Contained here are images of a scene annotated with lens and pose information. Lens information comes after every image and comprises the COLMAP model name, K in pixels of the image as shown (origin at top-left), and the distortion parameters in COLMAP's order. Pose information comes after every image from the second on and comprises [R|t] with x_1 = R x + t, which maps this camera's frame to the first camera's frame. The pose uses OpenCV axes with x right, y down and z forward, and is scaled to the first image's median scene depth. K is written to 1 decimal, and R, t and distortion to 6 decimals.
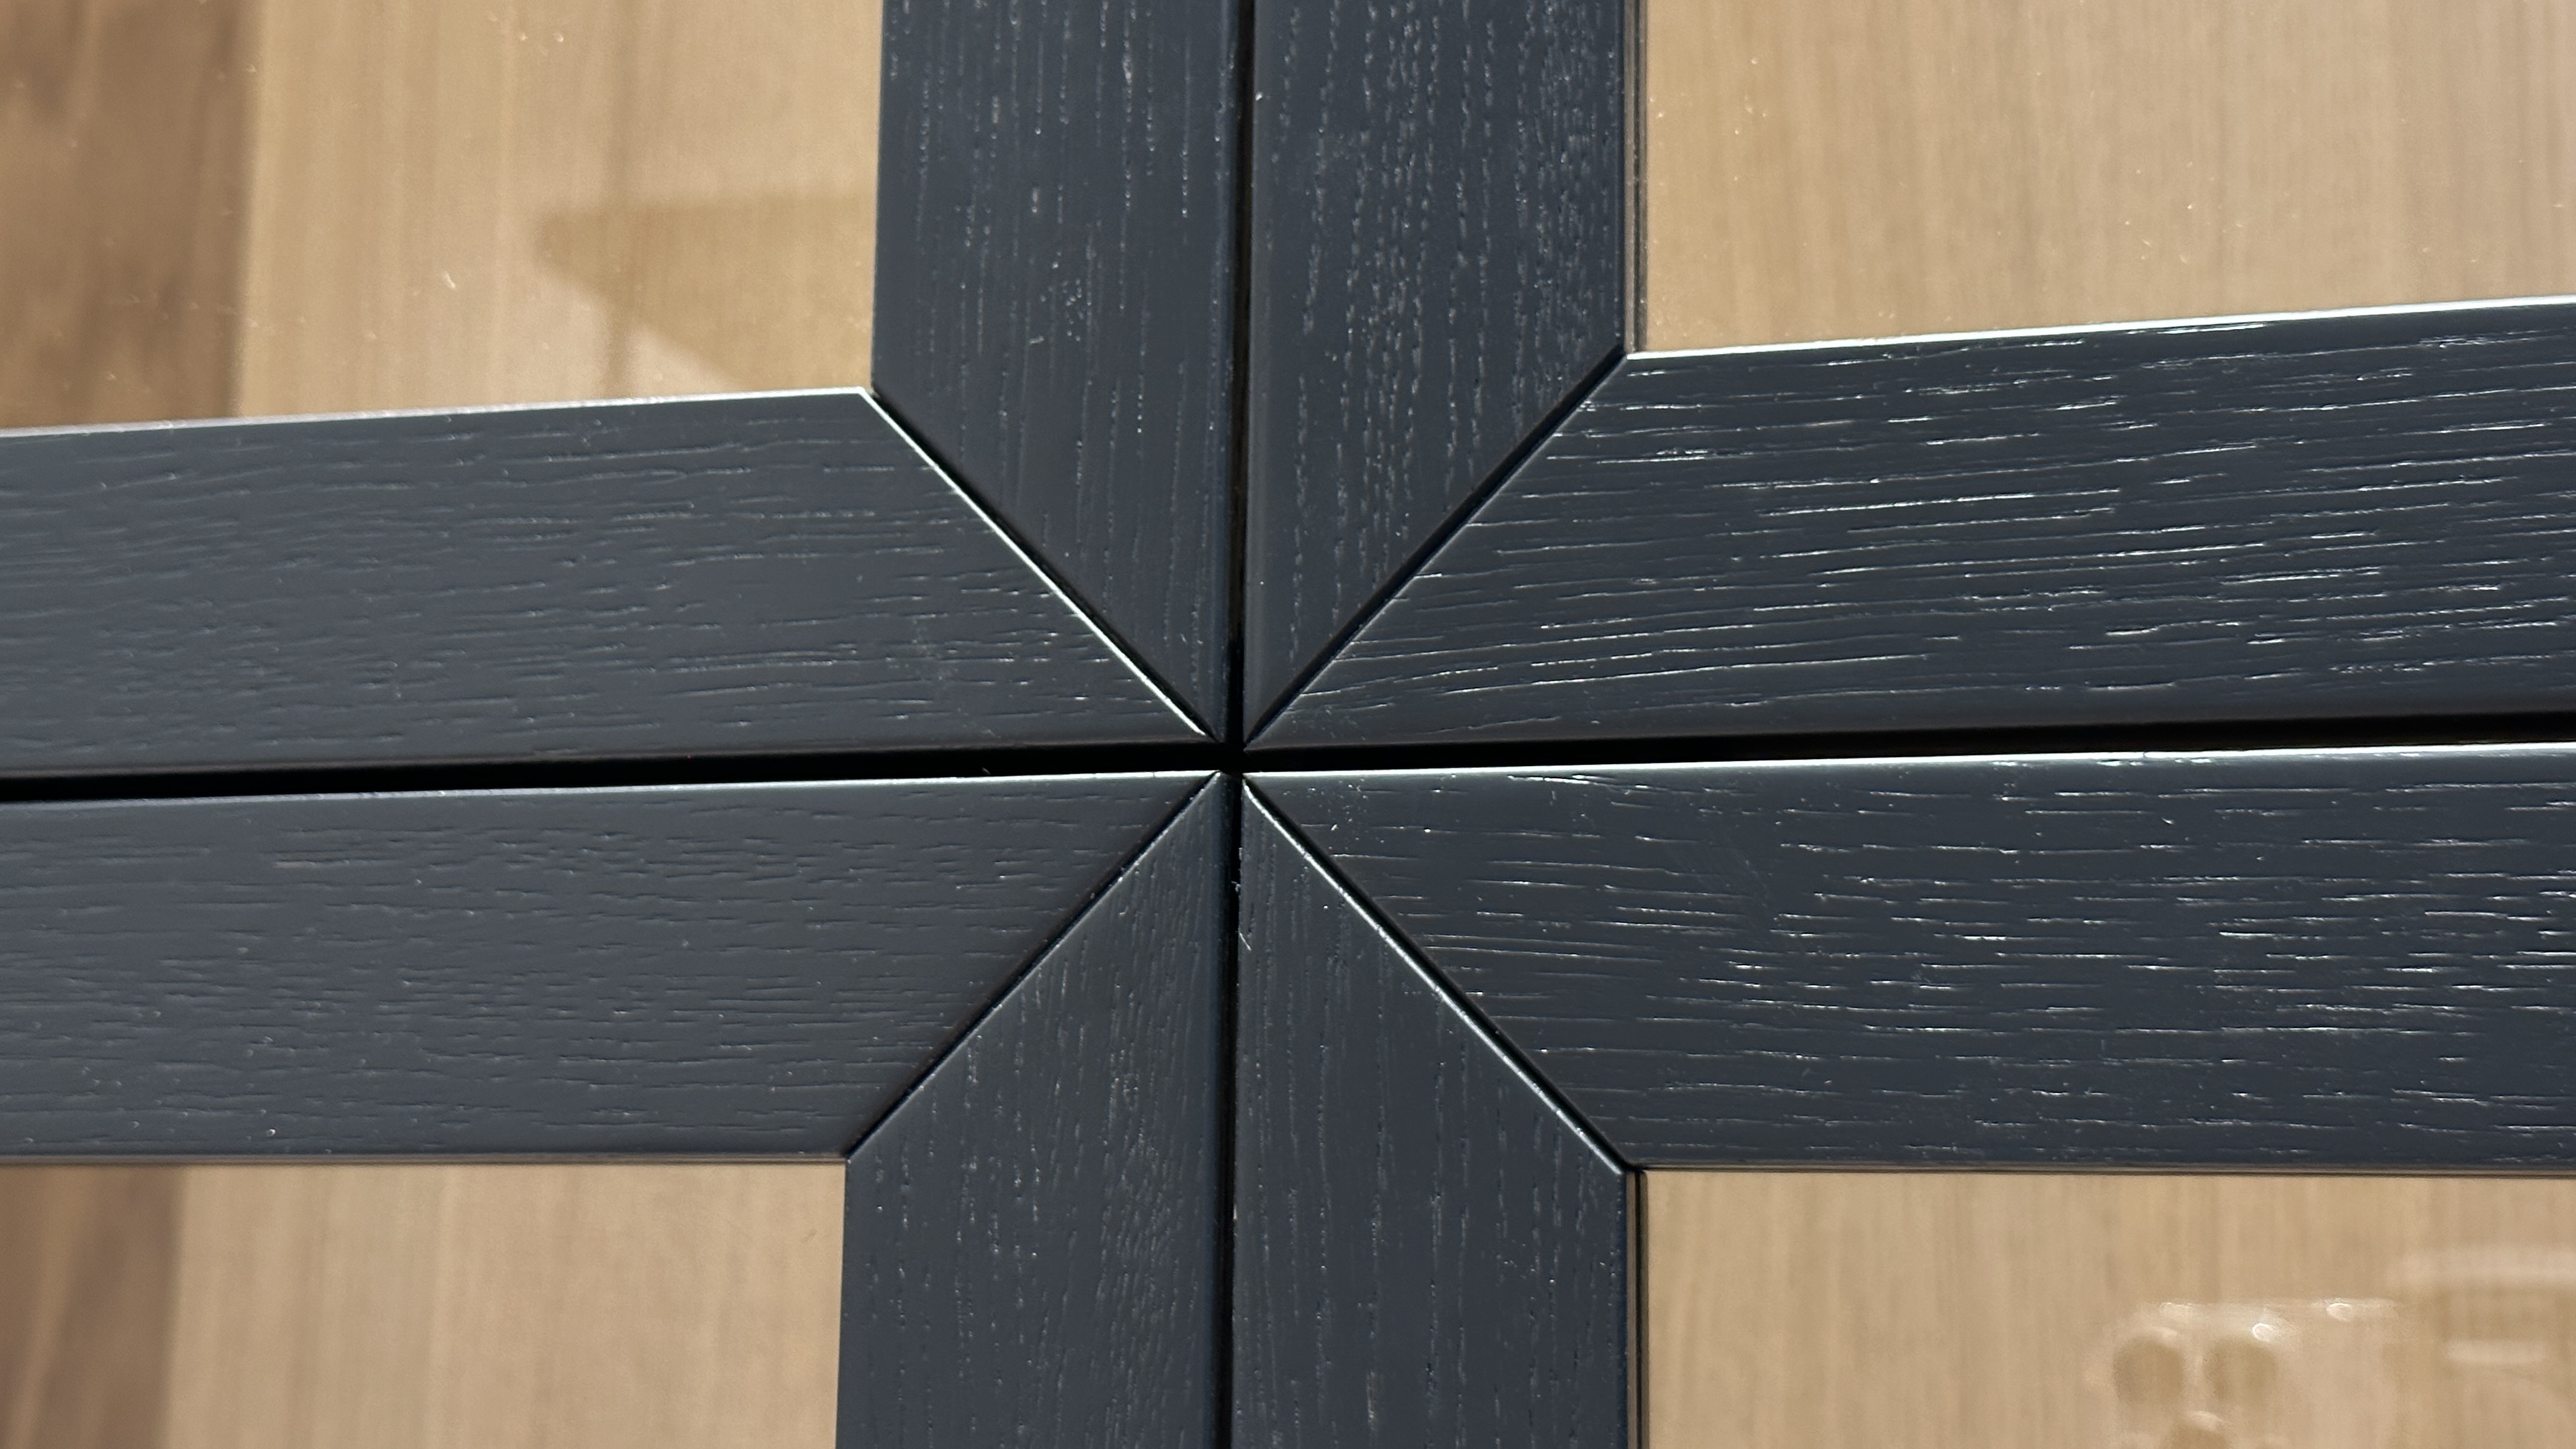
lens RADIAL K [[3712.2, 0, 1290.8], [0, 3712.2, 752.0], [0, 0, 1]] dist [0.123298, 0.000000]
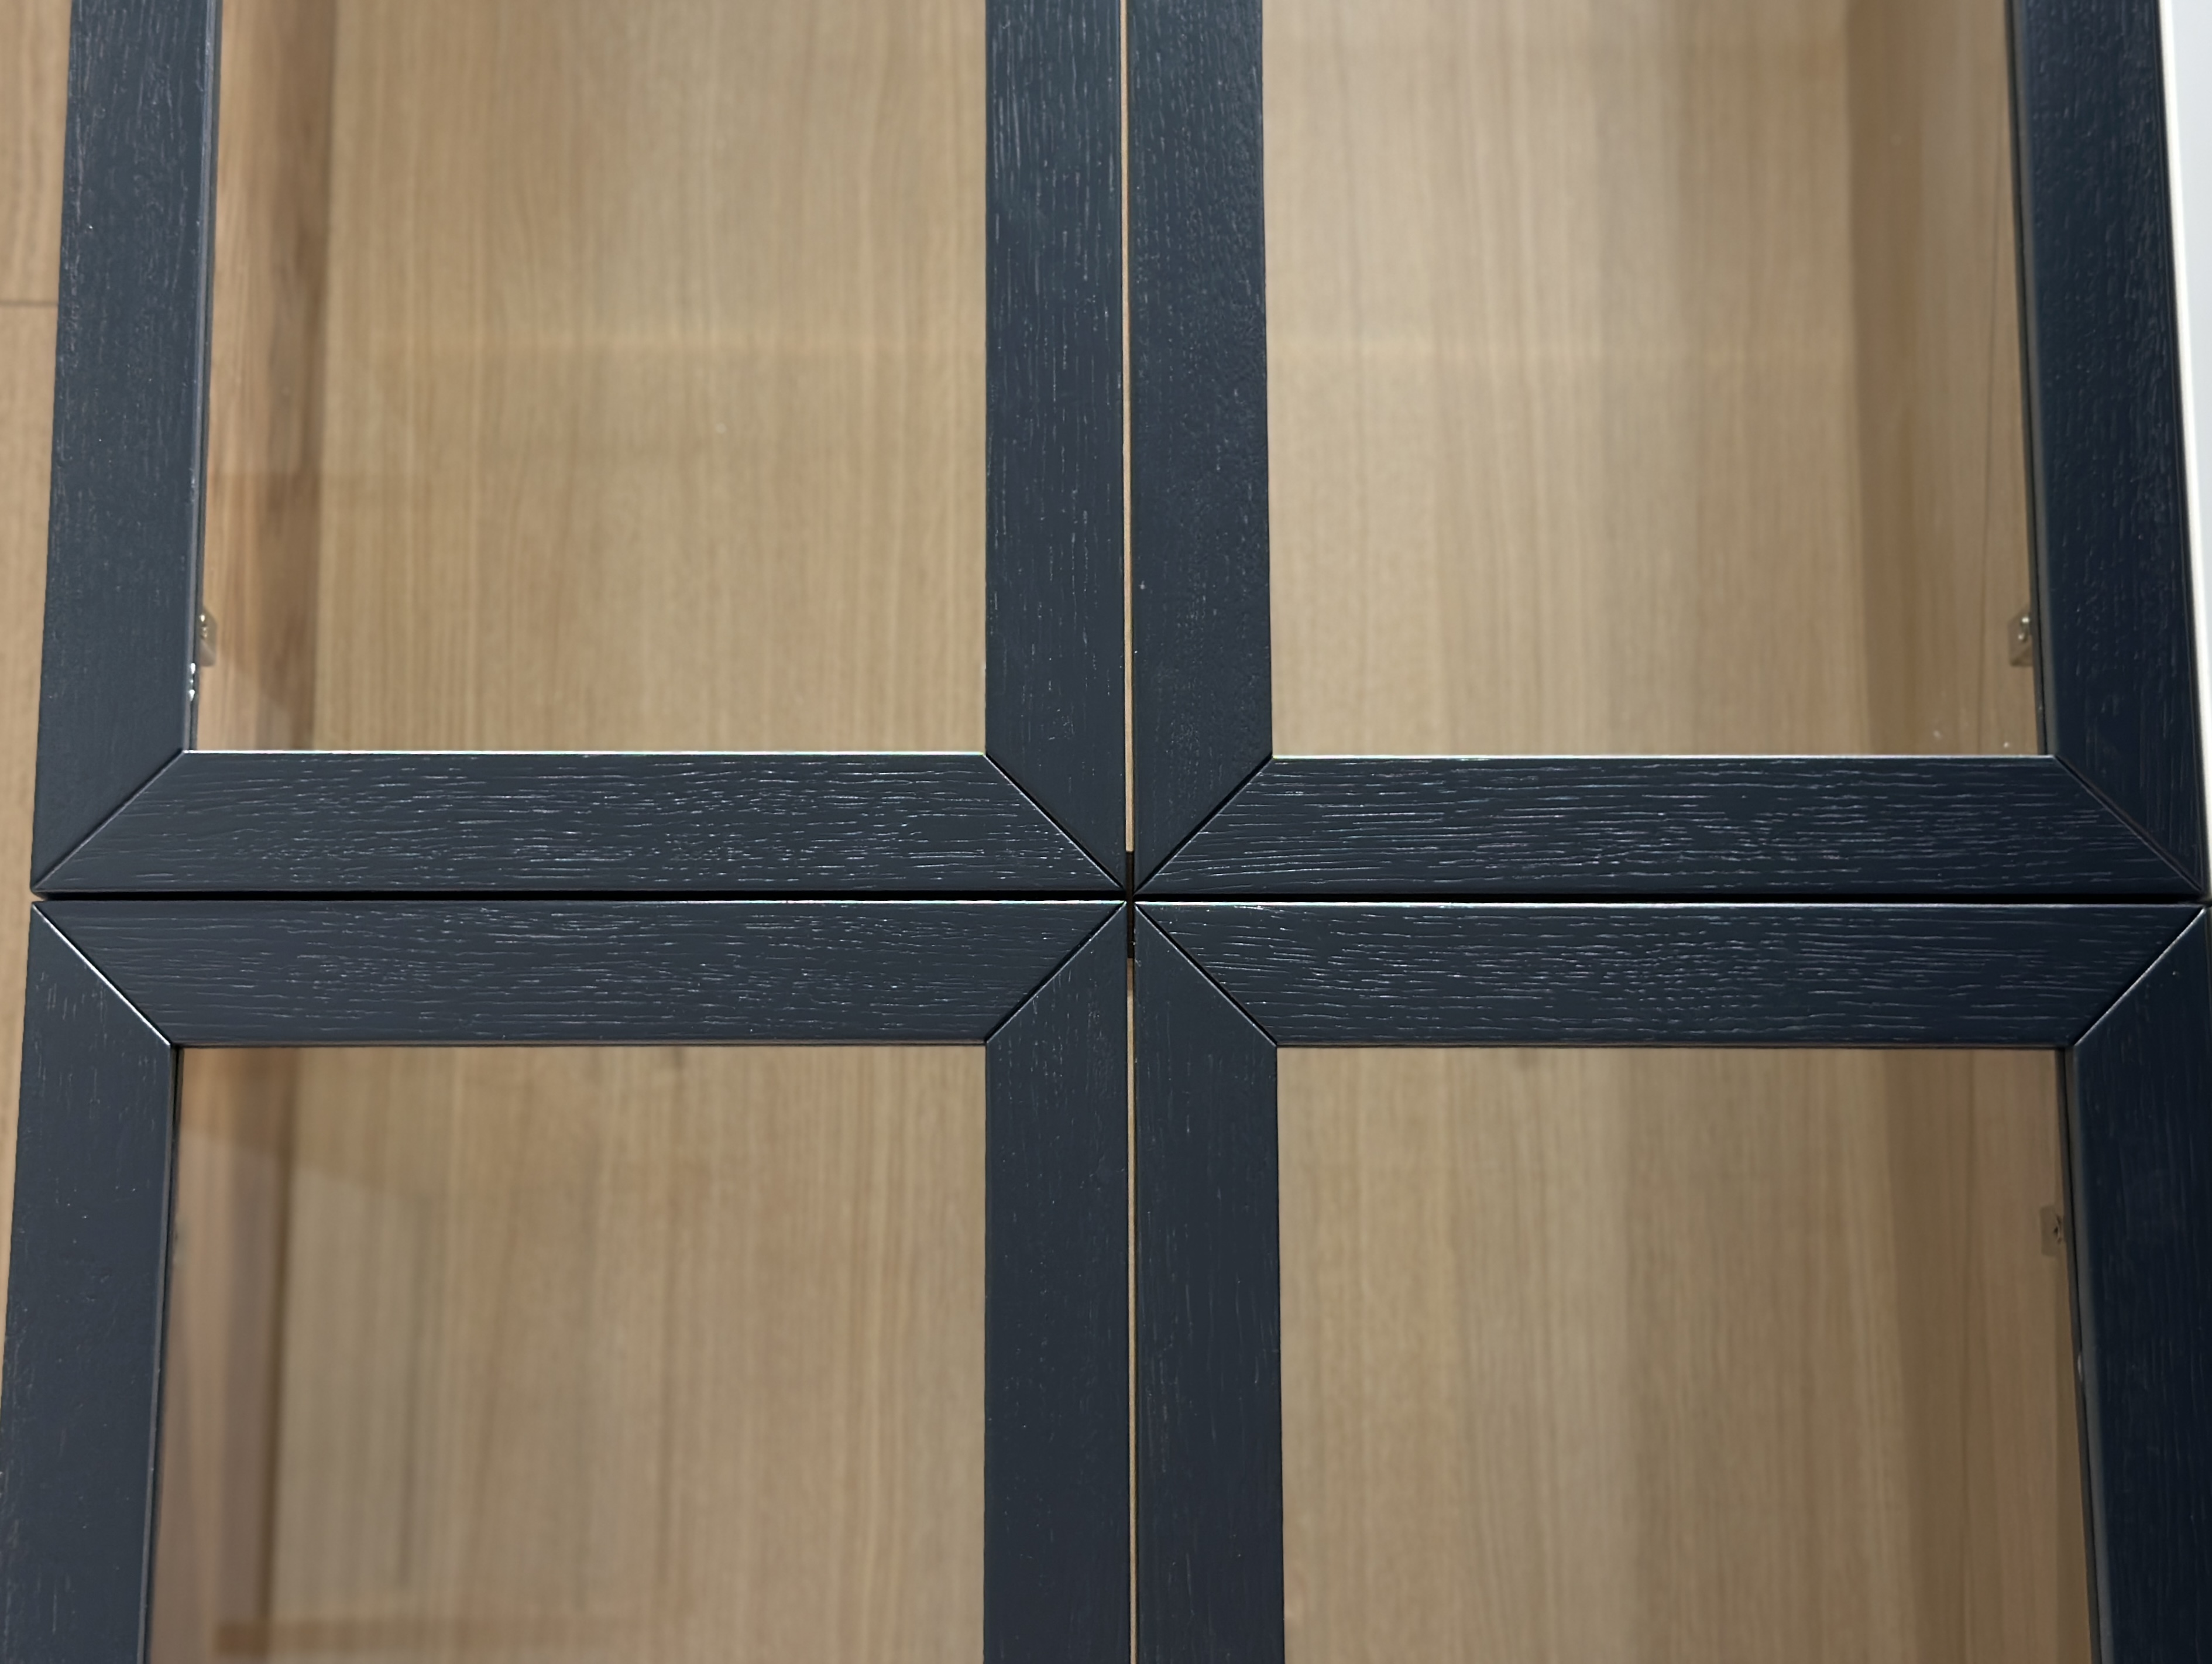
lens RADIAL K [[3444.7, 0, 1106.8], [0, 3444.7, 823.7], [0, 0, 1]] dist [0.037534, 0.000000]
pose [[0.959721, 0.031645, 0.279166, -0.771165], [-0.027913, 0.999460, -0.017334, -0.007719], [-0.279563, 0.008843, 0.960087, -1.490199]]
